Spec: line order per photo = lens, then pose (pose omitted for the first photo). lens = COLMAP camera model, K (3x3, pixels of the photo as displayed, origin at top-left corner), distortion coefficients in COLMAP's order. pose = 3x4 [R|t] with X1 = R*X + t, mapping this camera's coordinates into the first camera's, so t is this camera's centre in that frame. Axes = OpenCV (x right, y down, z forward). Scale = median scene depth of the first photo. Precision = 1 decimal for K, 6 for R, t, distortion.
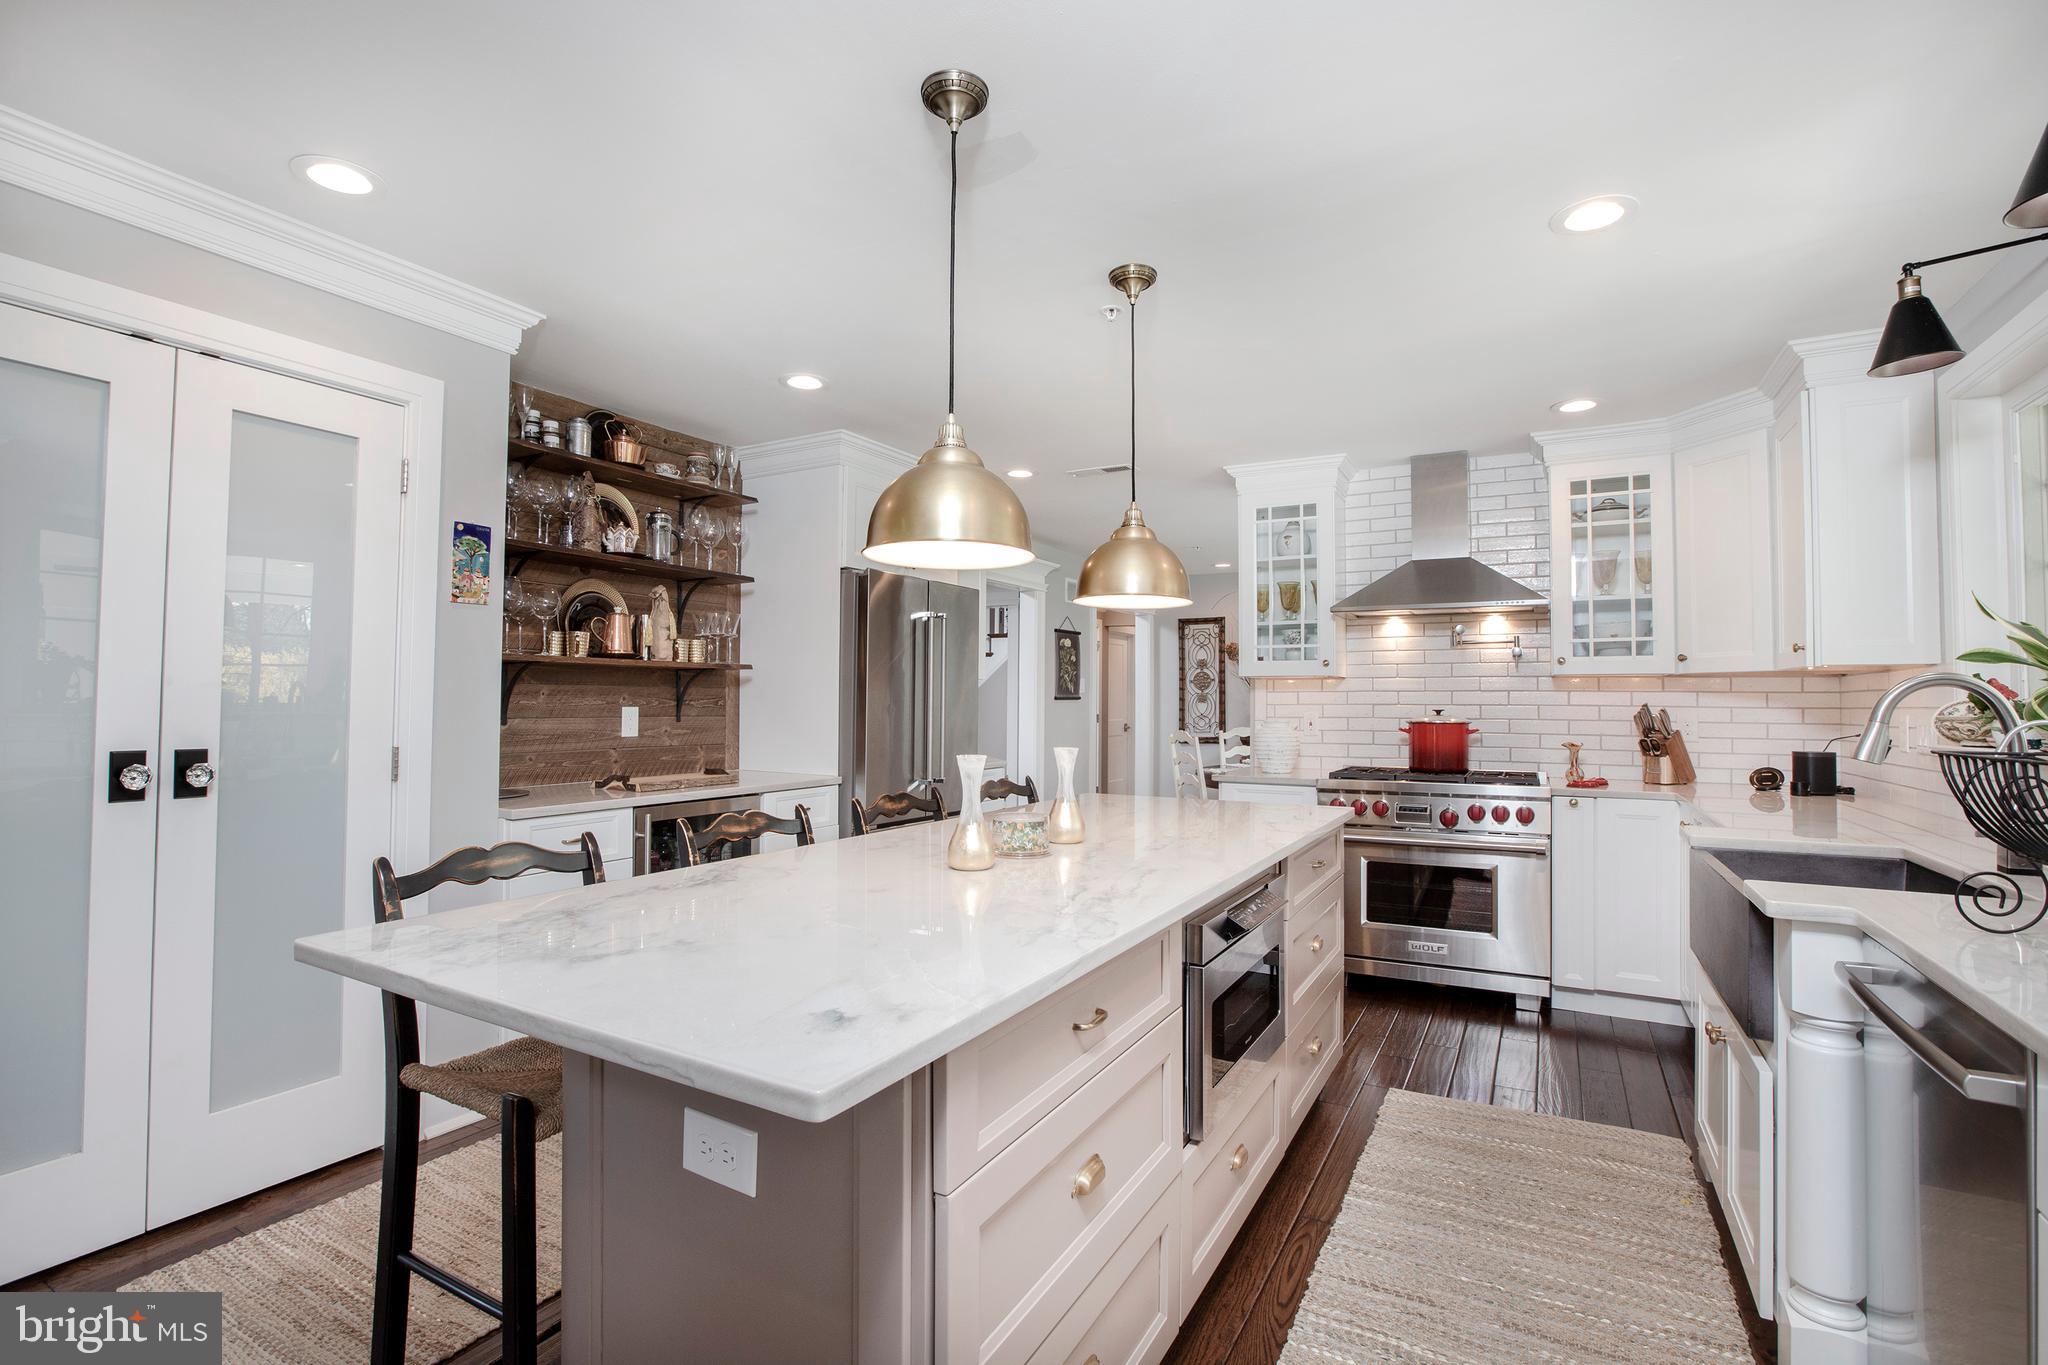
lens RADIAL K [[937.2, 0, 1015.1], [0, 937.2, 677.7], [0, 0, 1]] dist [-0.055308, 0.018638]
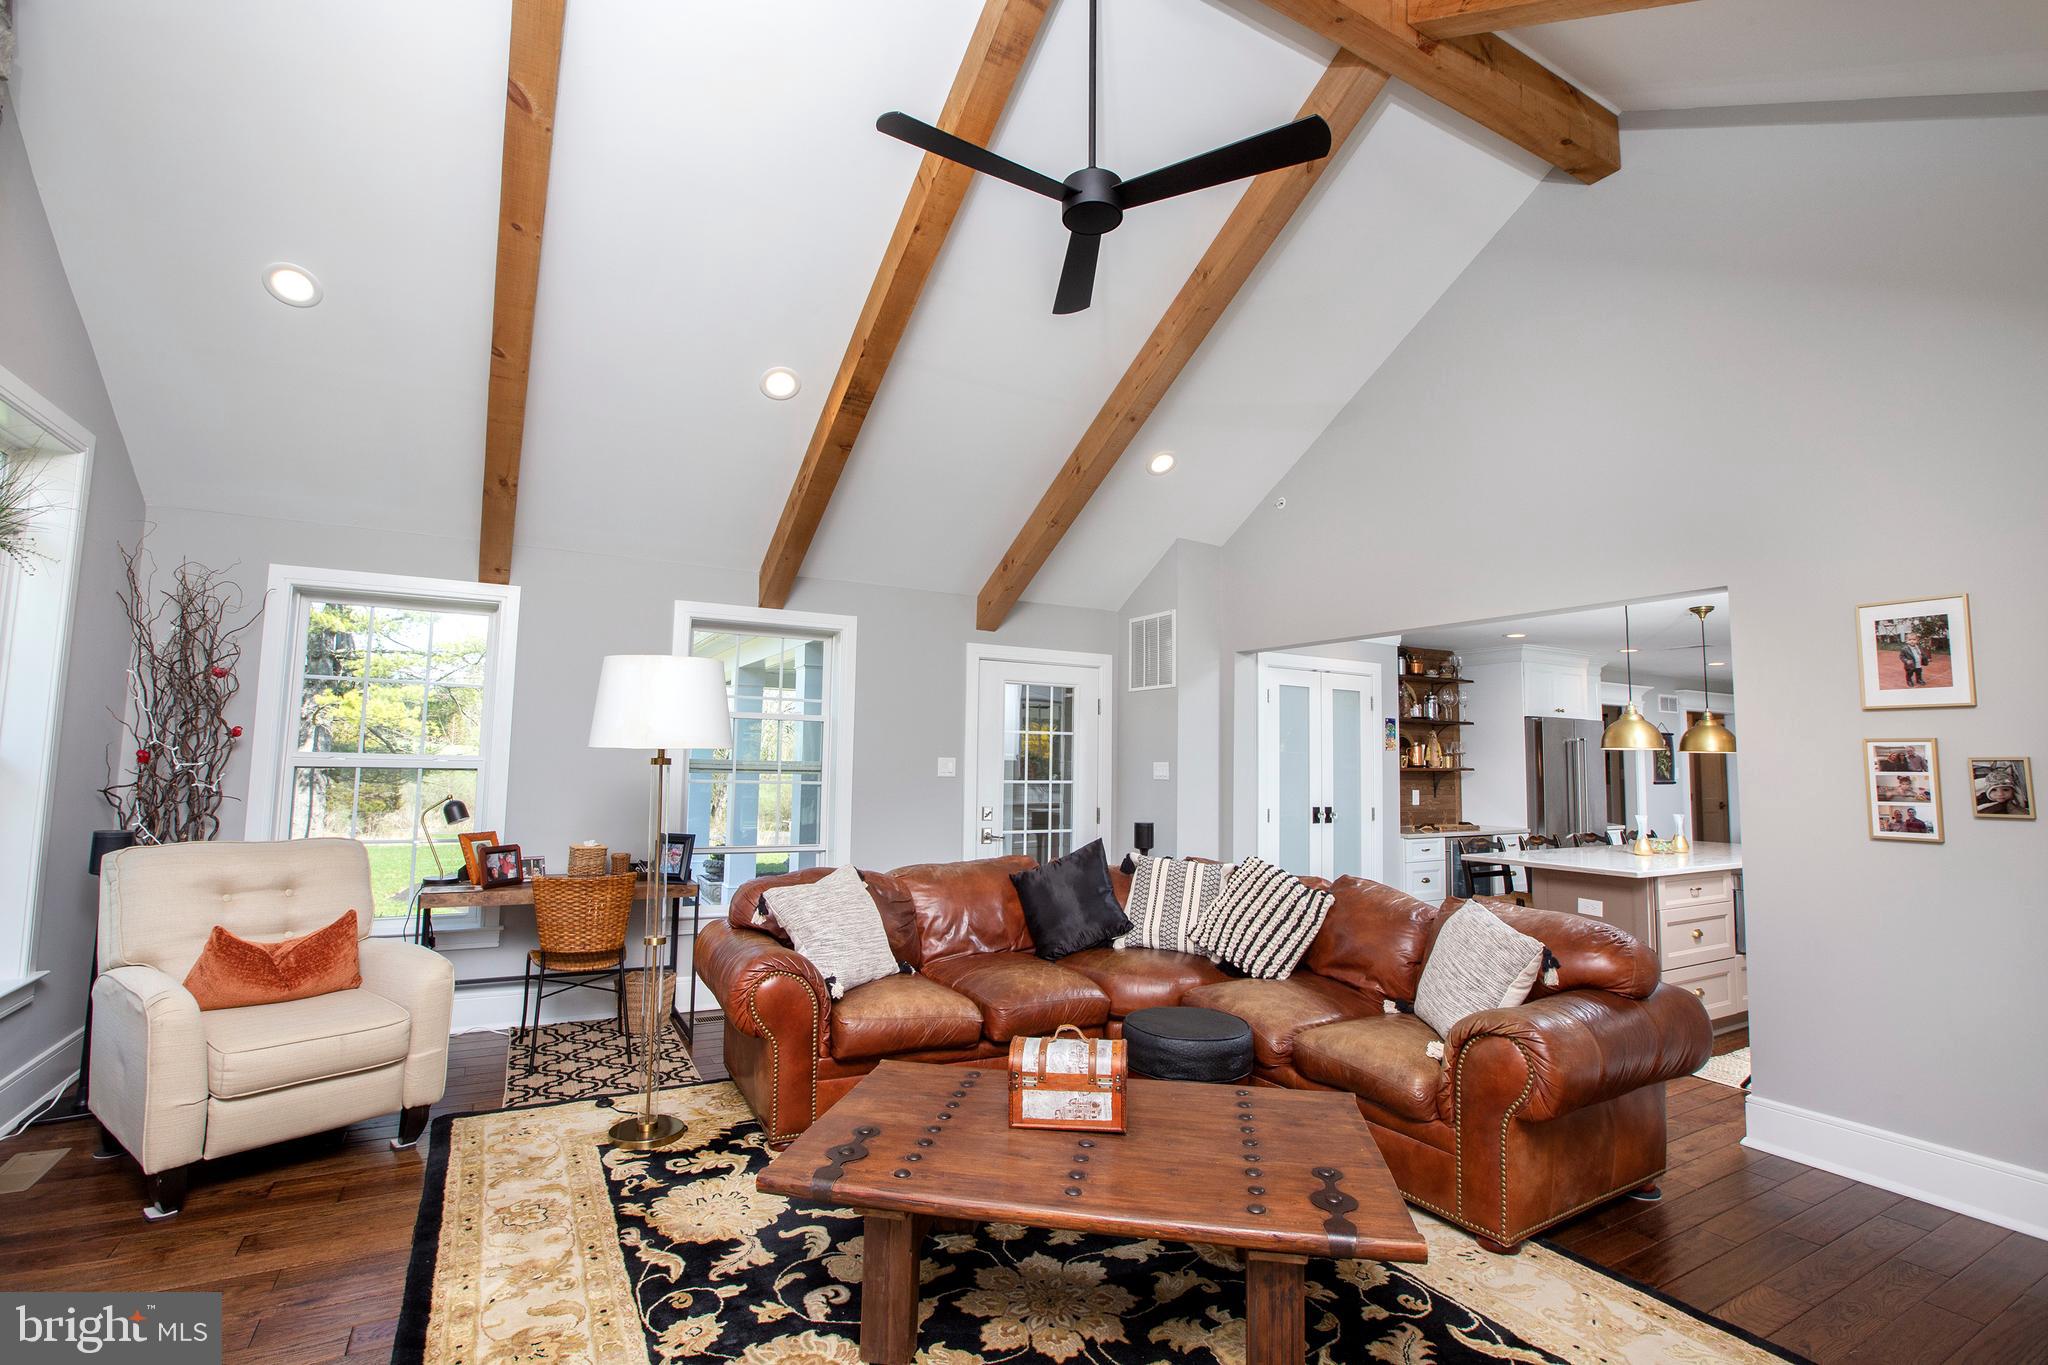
lens RADIAL K [[937.2, 0, 1015.1], [0, 937.2, 677.7], [0, 0, 1]] dist [-0.055308, 0.018638]
pose [[0.854979, -0.050130, -0.516235, -0.115370], [0.008413, 0.996528, -0.082836, -0.057176], [0.518595, 0.066480, 0.852432, -1.286522]]
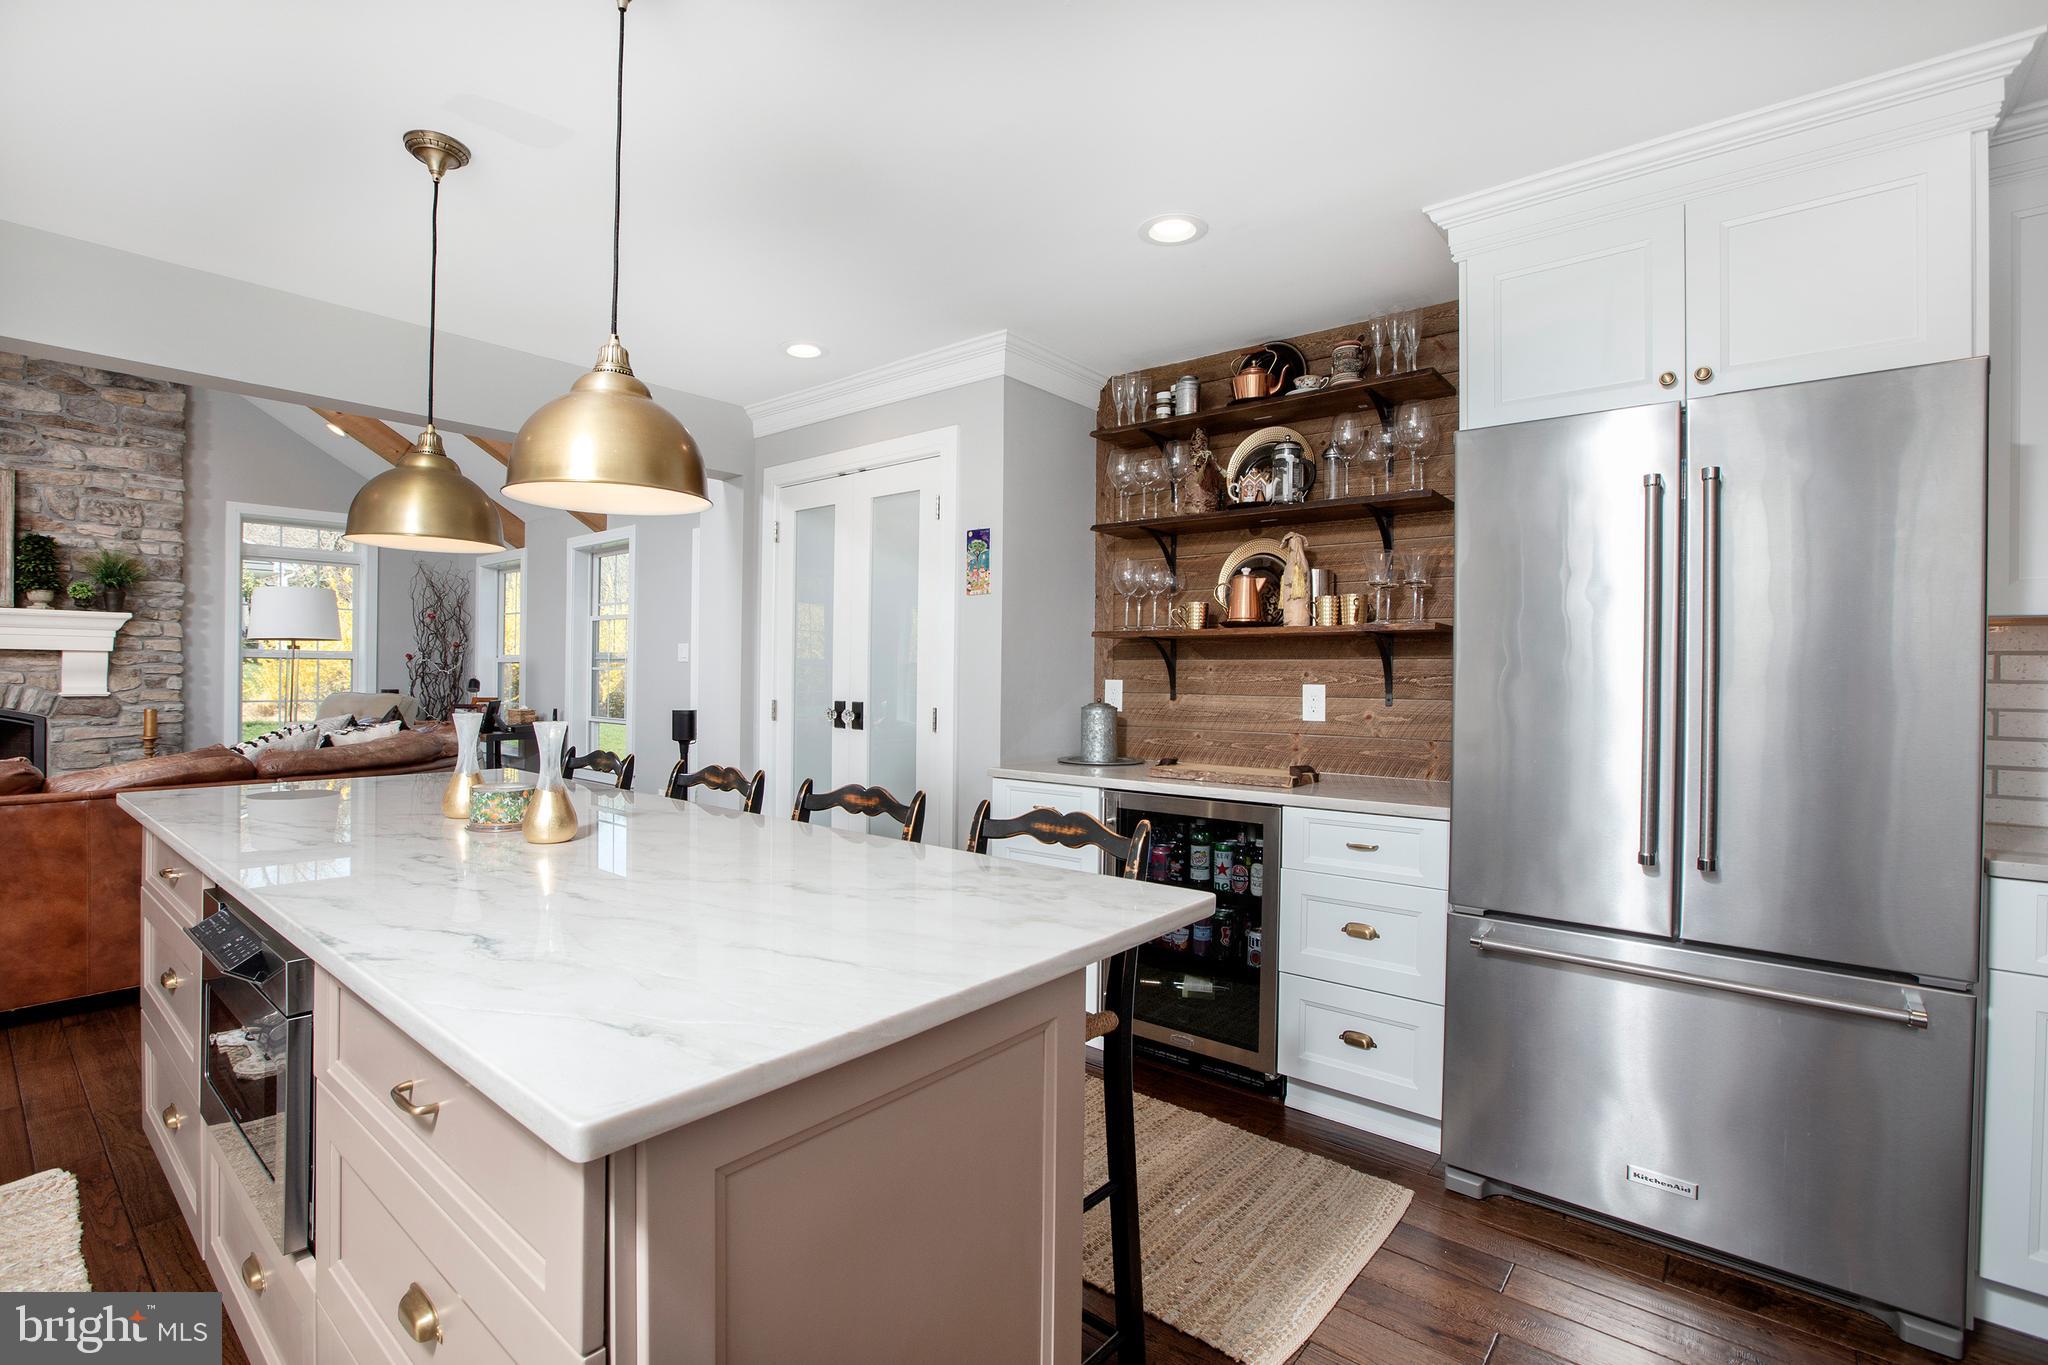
lens RADIAL K [[937.2, 0, 1015.1], [0, 937.2, 677.7], [0, 0, 1]] dist [-0.055308, 0.018638]
pose [[-0.177948, -0.008108, -0.984006, 0.478058], [0.010384, 0.999895, -0.010117, 0.033576], [0.983985, -0.012018, -0.177846, 0.964076]]
